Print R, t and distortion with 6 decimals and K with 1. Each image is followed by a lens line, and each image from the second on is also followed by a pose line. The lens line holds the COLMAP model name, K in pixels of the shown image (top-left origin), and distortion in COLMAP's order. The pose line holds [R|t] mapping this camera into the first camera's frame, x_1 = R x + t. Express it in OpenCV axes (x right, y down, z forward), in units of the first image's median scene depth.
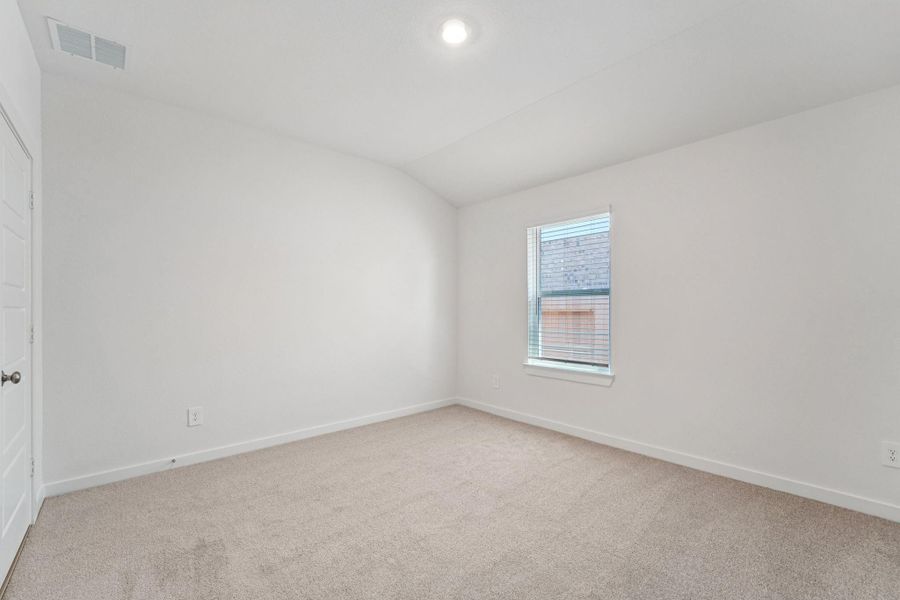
lens RADIAL K [[381.0, 0, 451.5], [0, 381.0, 304.0], [0, 0, 1]] dist [-0.027201, 0.000046]
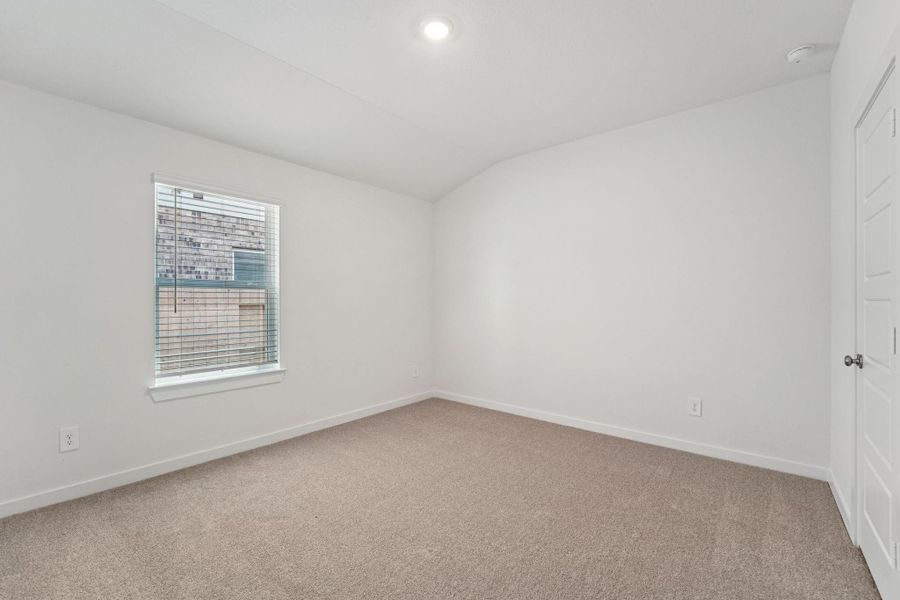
lens RADIAL K [[381.0, 0, 451.5], [0, 381.0, 304.0], [0, 0, 1]] dist [-0.027201, 0.000046]
pose [[-0.173661, 0.001278, 0.984805, -0.606697], [-0.008212, 0.999963, -0.002746, 0.013261], [-0.984771, -0.008564, -0.173644, 0.696698]]
